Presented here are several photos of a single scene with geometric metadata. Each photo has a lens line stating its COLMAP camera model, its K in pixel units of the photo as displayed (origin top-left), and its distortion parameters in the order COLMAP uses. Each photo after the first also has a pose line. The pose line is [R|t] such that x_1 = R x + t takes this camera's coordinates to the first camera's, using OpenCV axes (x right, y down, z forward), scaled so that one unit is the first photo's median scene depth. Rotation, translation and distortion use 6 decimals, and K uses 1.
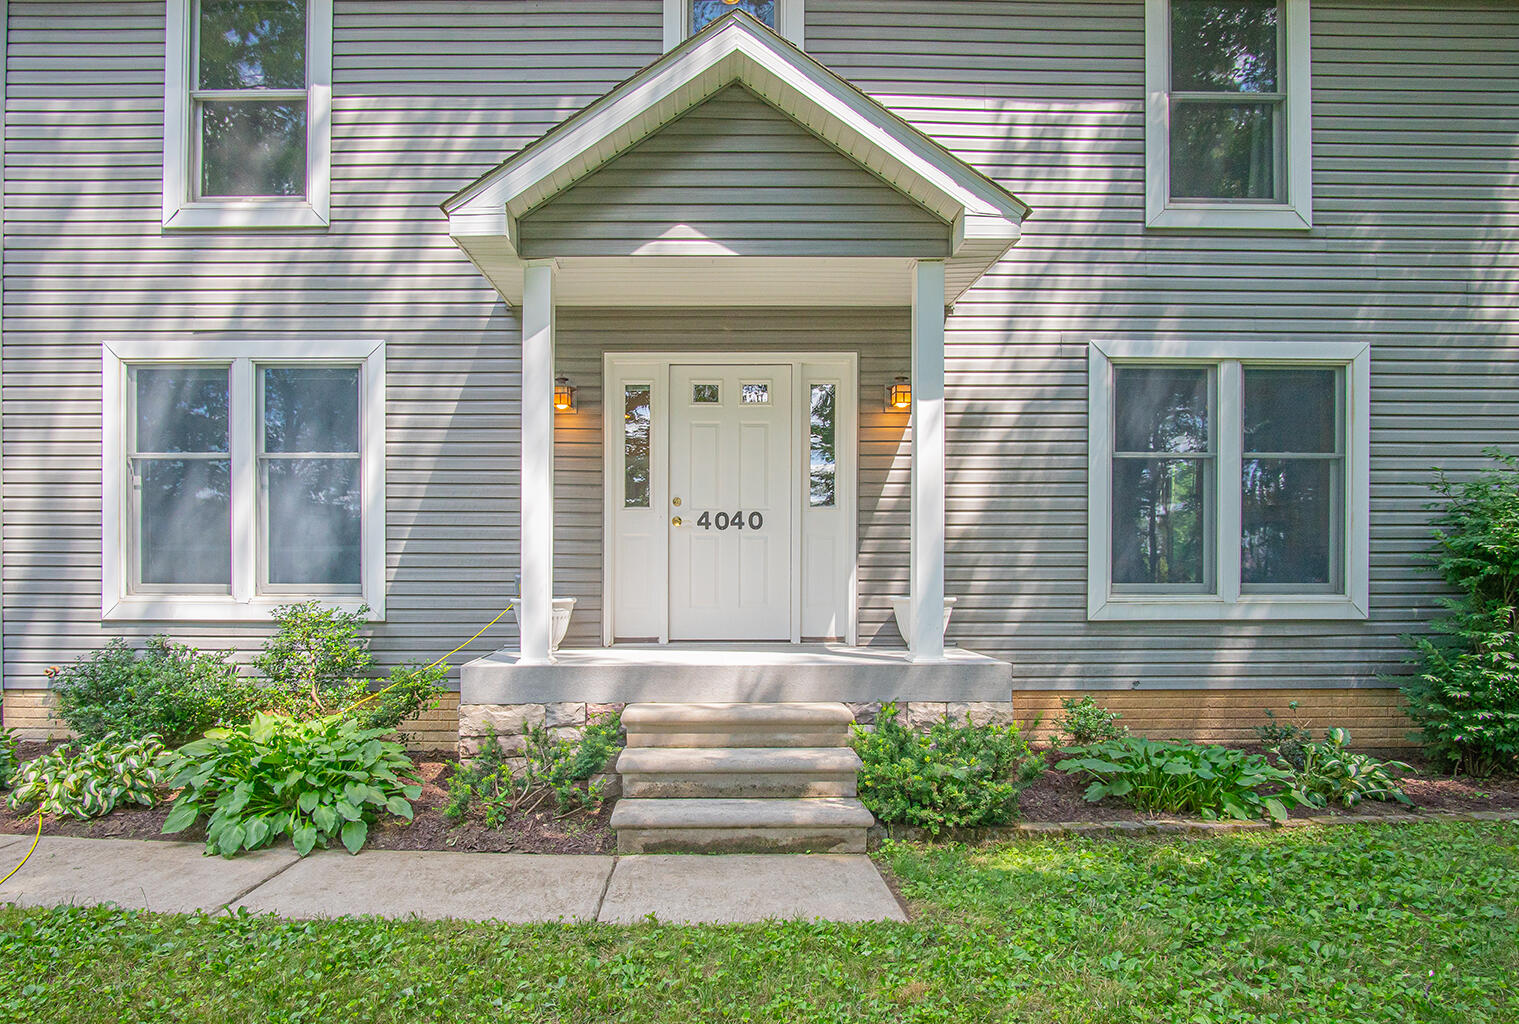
lens RADIAL K [[762.2, 0, 714.5], [0, 762.2, 565.3], [0, 0, 1]] dist [-0.006183, -0.000640]
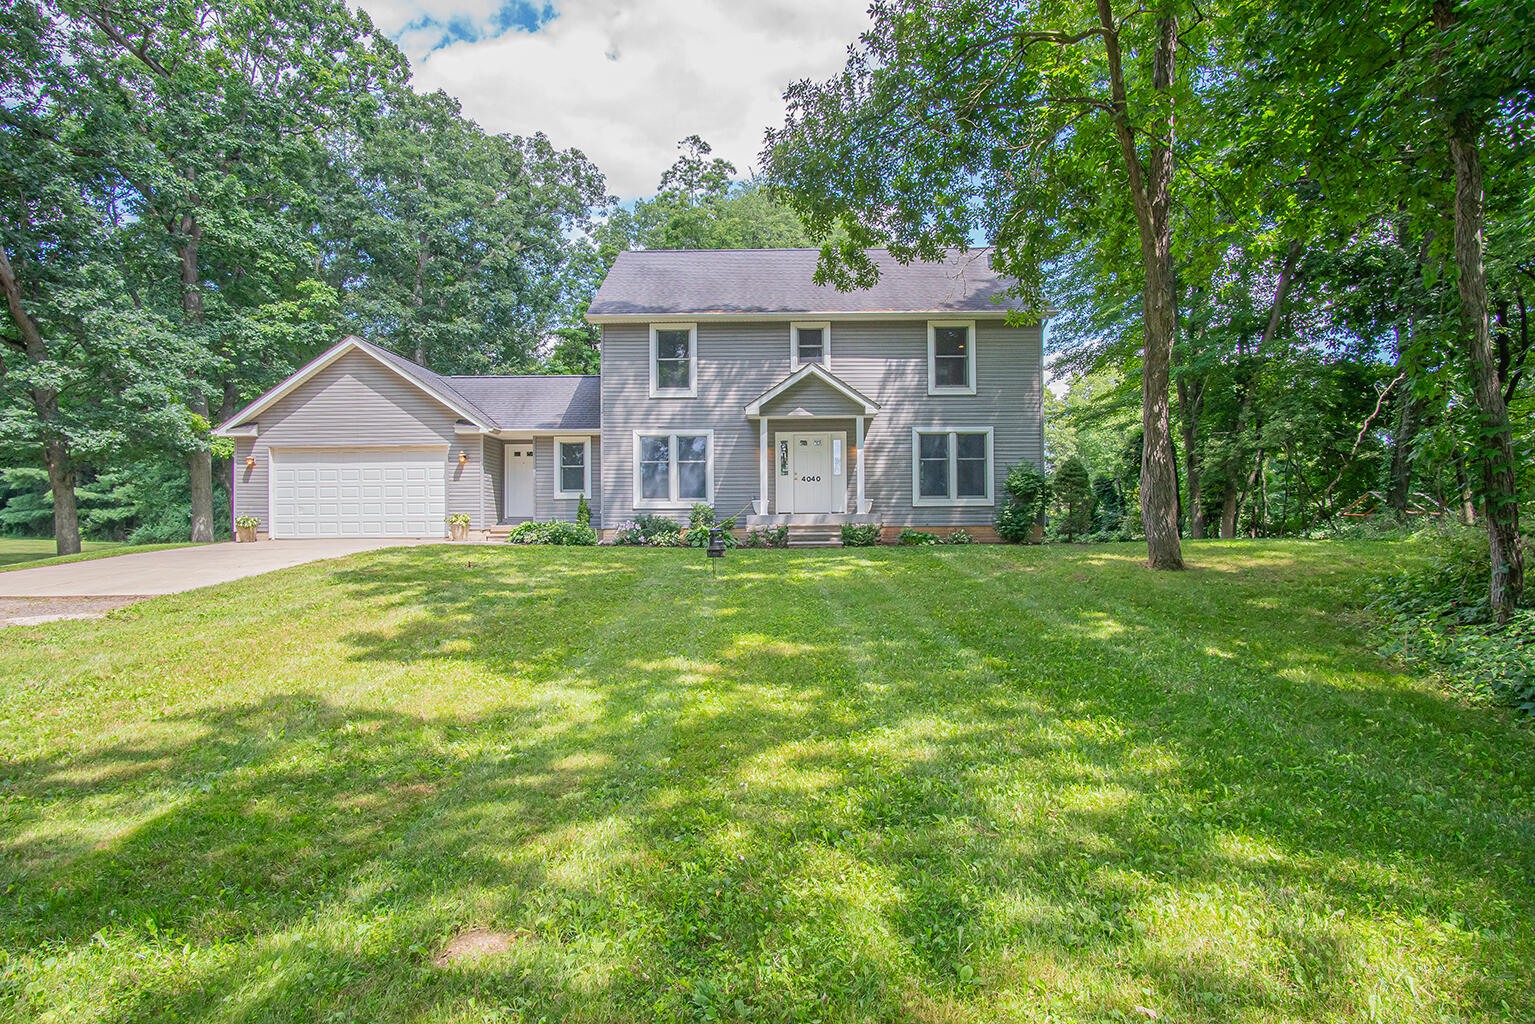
lens RADIAL K [[792.7, 0, 777.1], [0, 792.7, 514.1], [0, 0, 1]] dist [-0.001784, -0.000221]
pose [[0.999959, -0.008764, 0.002057, -0.144900], [0.008777, 0.999941, -0.006369, 0.125595], [-0.002001, 0.006386, 0.999978, -2.674672]]
